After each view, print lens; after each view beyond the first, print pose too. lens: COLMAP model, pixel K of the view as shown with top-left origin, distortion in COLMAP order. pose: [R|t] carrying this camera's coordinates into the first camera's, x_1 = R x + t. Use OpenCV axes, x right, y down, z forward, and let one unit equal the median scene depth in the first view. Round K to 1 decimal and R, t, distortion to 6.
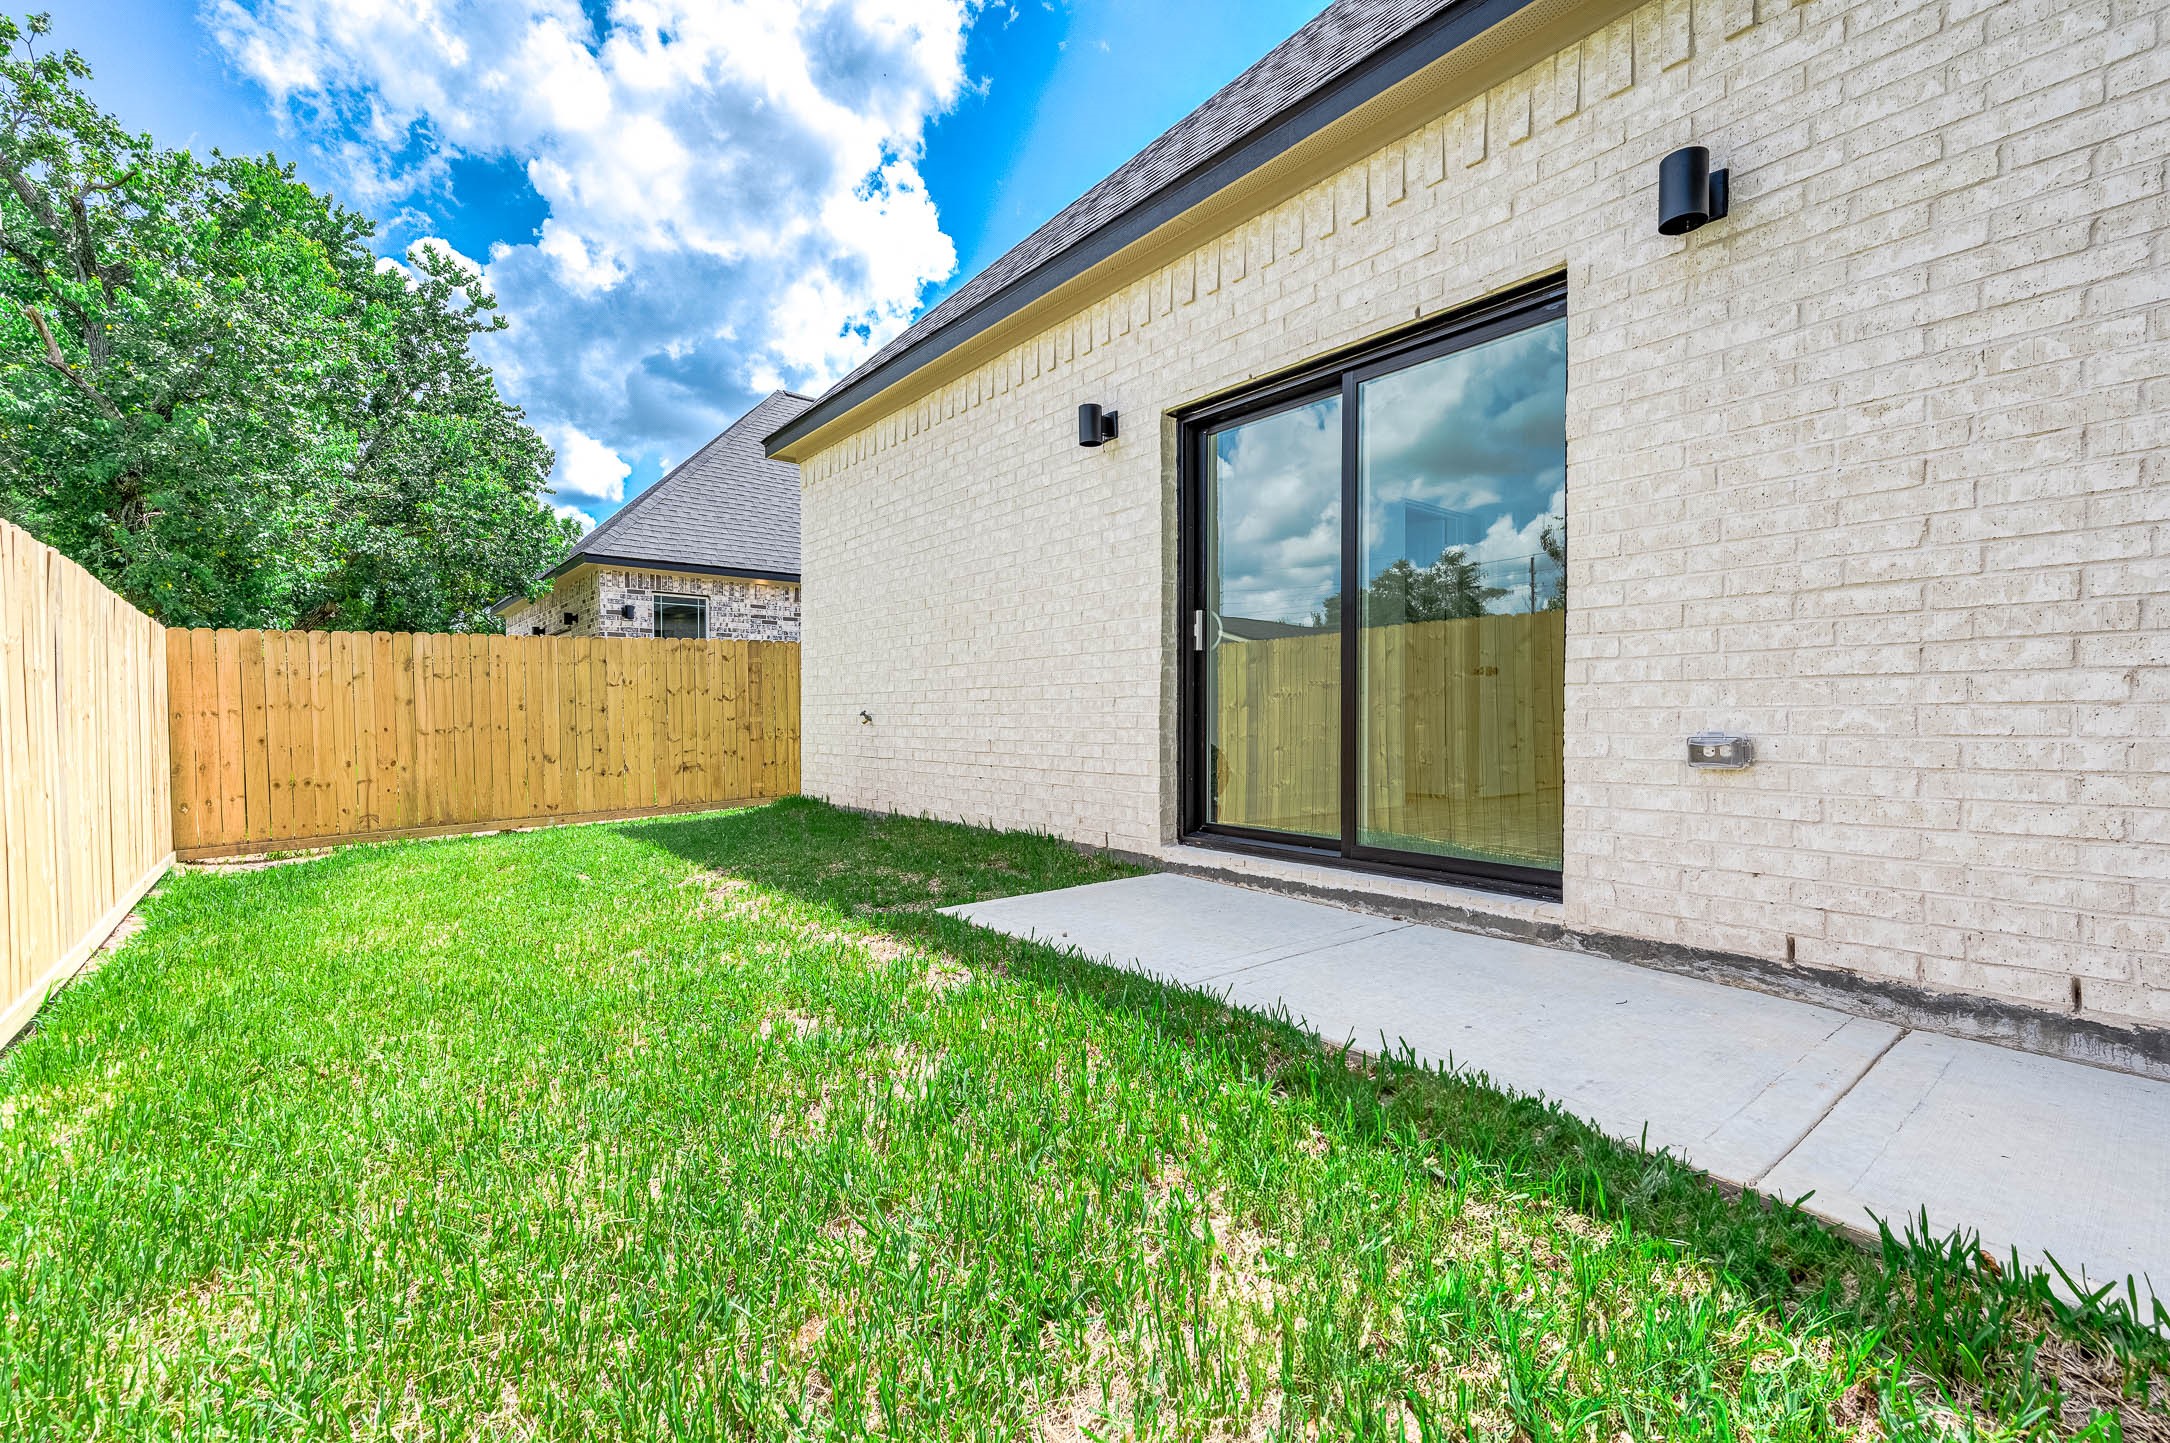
lens RADIAL K [[934.7, 0, 1103.8], [0, 934.7, 721.9], [0, 0, 1]] dist [0.014323, -0.001031]
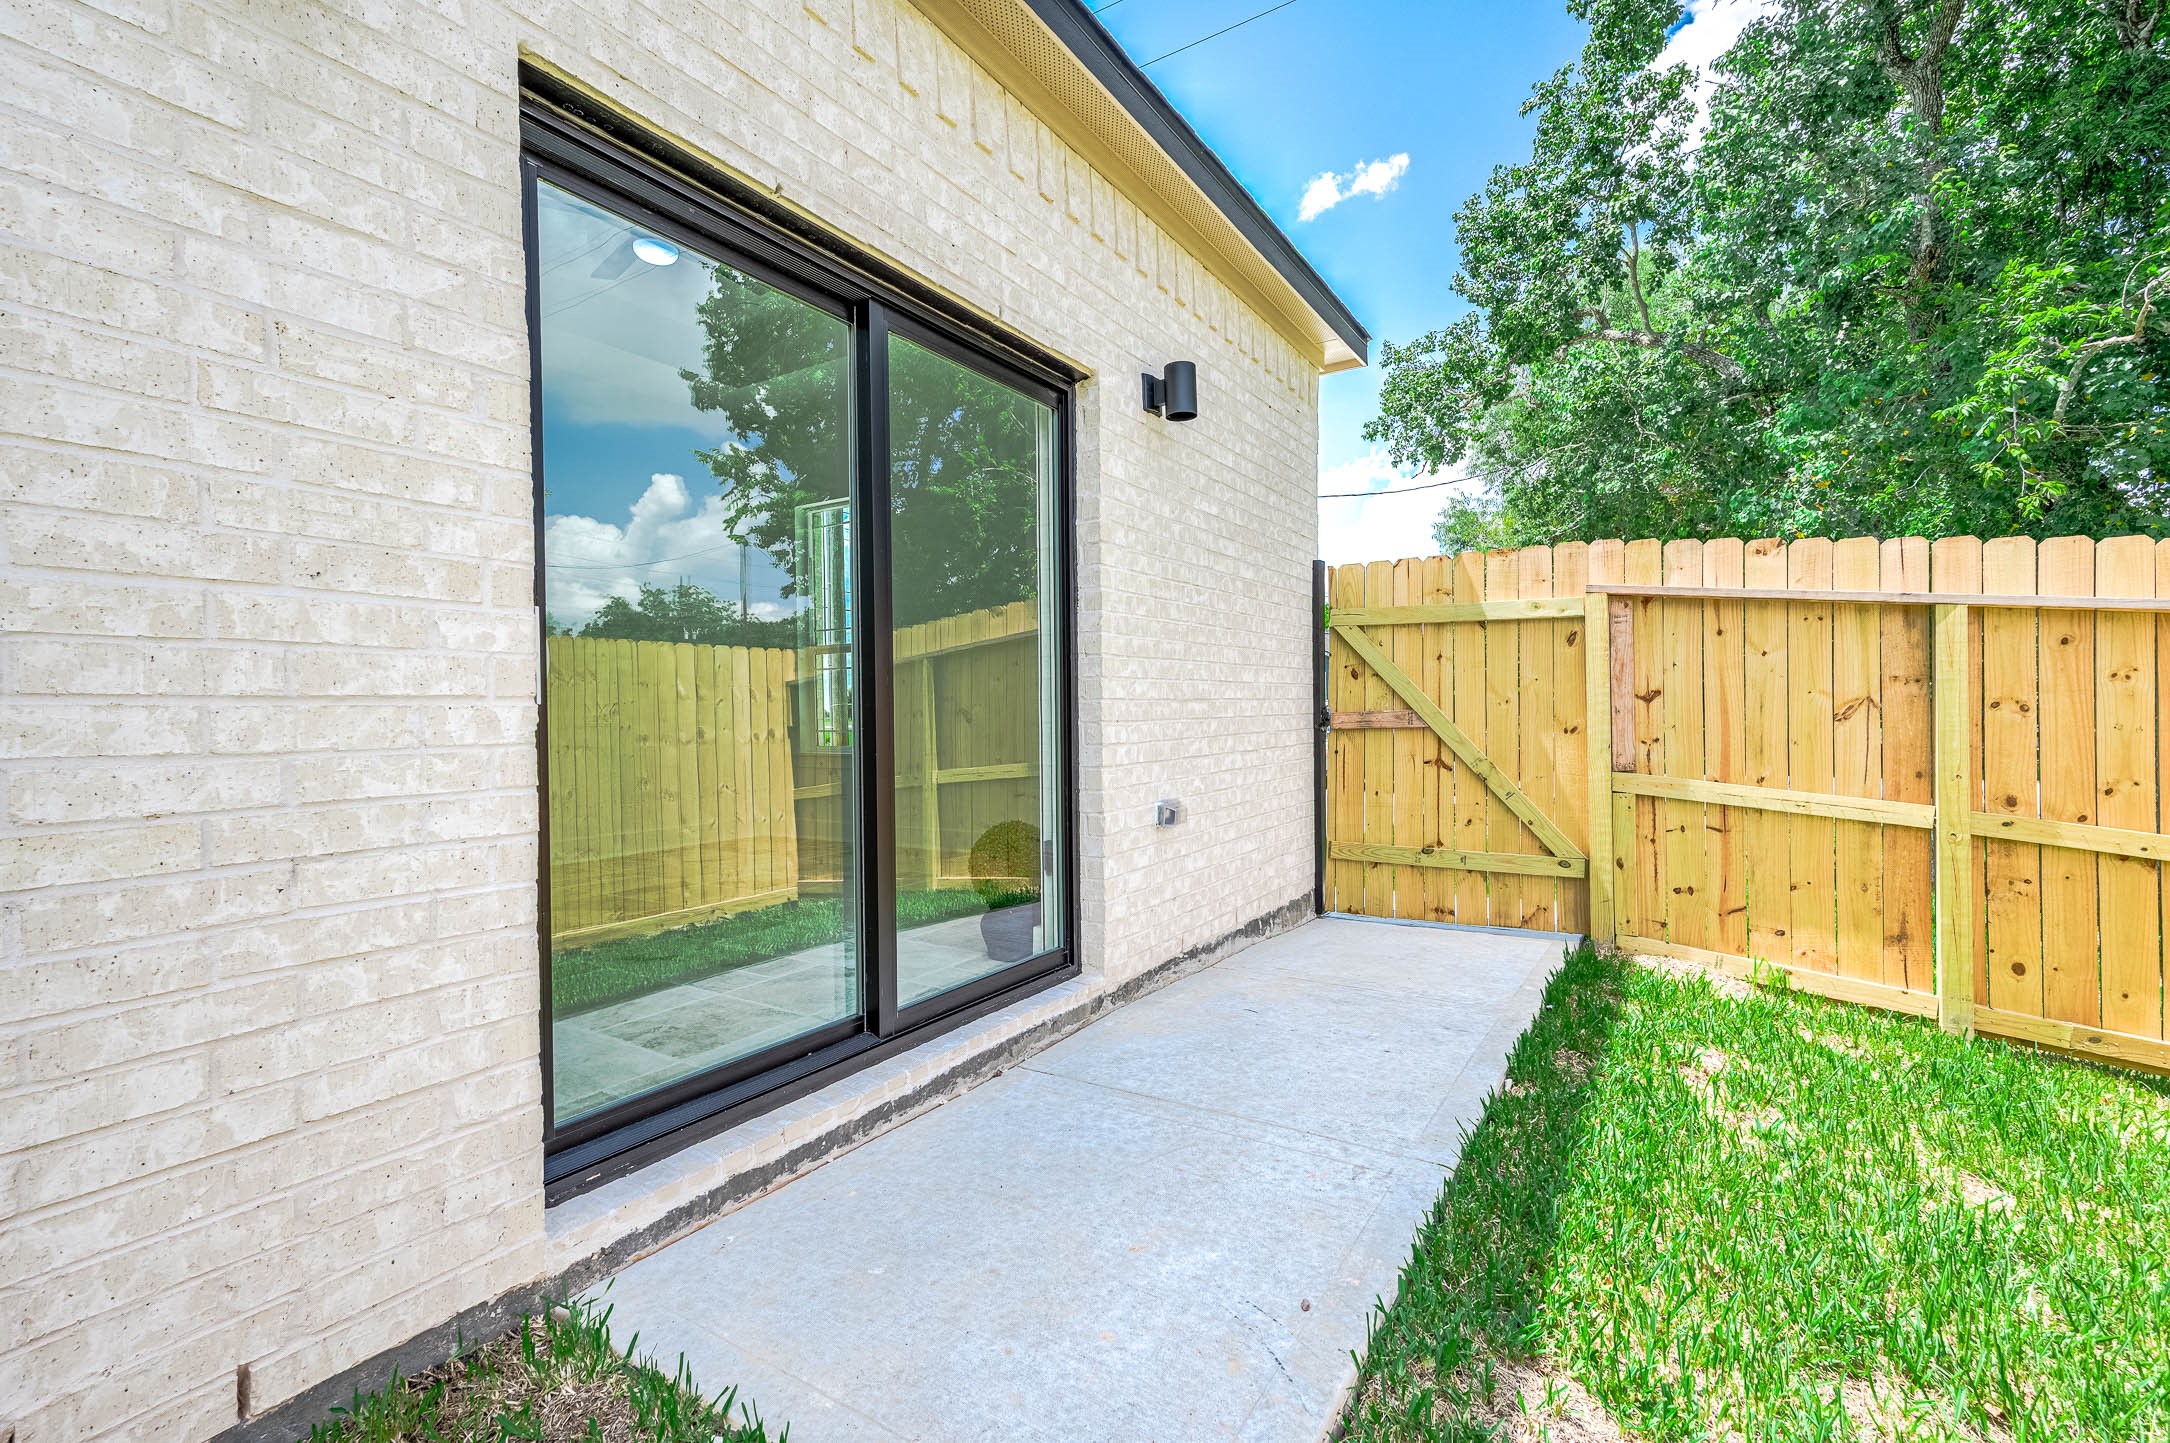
lens RADIAL K [[934.7, 0, 1096.7], [0, 934.7, 718.5], [0, 0, 1]] dist [0.014323, -0.001031]
pose [[-0.305530, -0.006468, 0.952161, -0.343473], [0.013647, 0.999844, 0.011172, -0.070765], [-0.952085, 0.016408, -0.305394, 0.873964]]
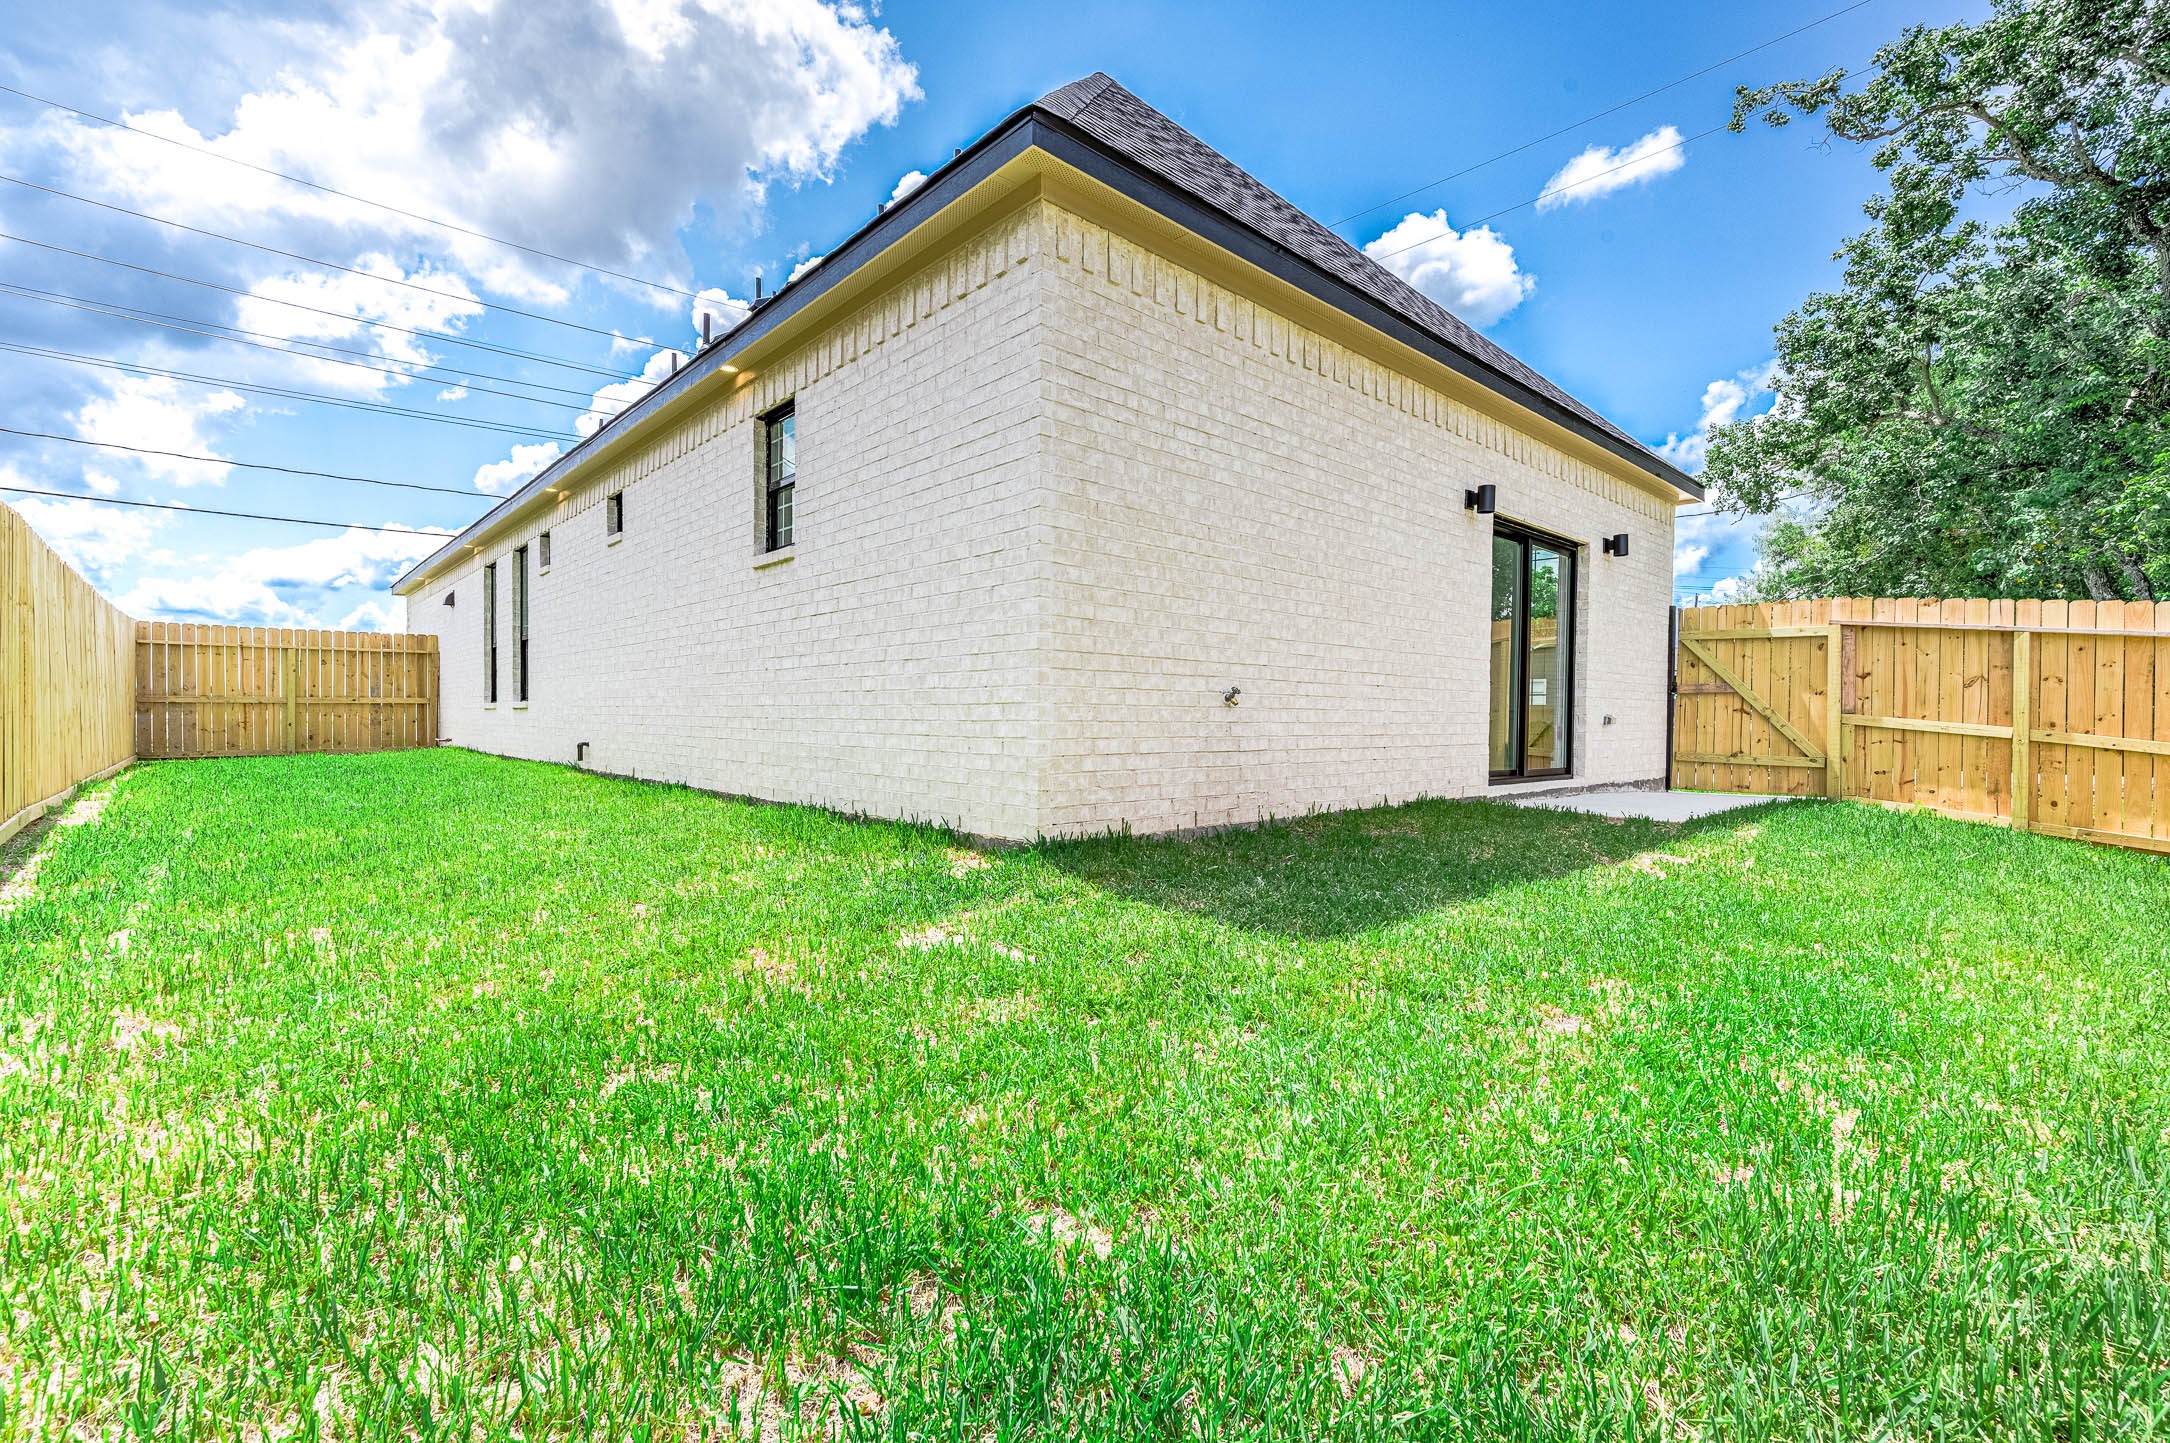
lens RADIAL K [[934.7, 0, 1086.2], [0, 934.7, 722.1], [0, 0, 1]] dist [0.014323, -0.001031]
pose [[-0.037876, -0.010119, 0.999231, -1.425964], [-0.010420, 0.999898, 0.009731, 0.013426], [-0.999228, -0.010044, -0.037977, 1.671685]]
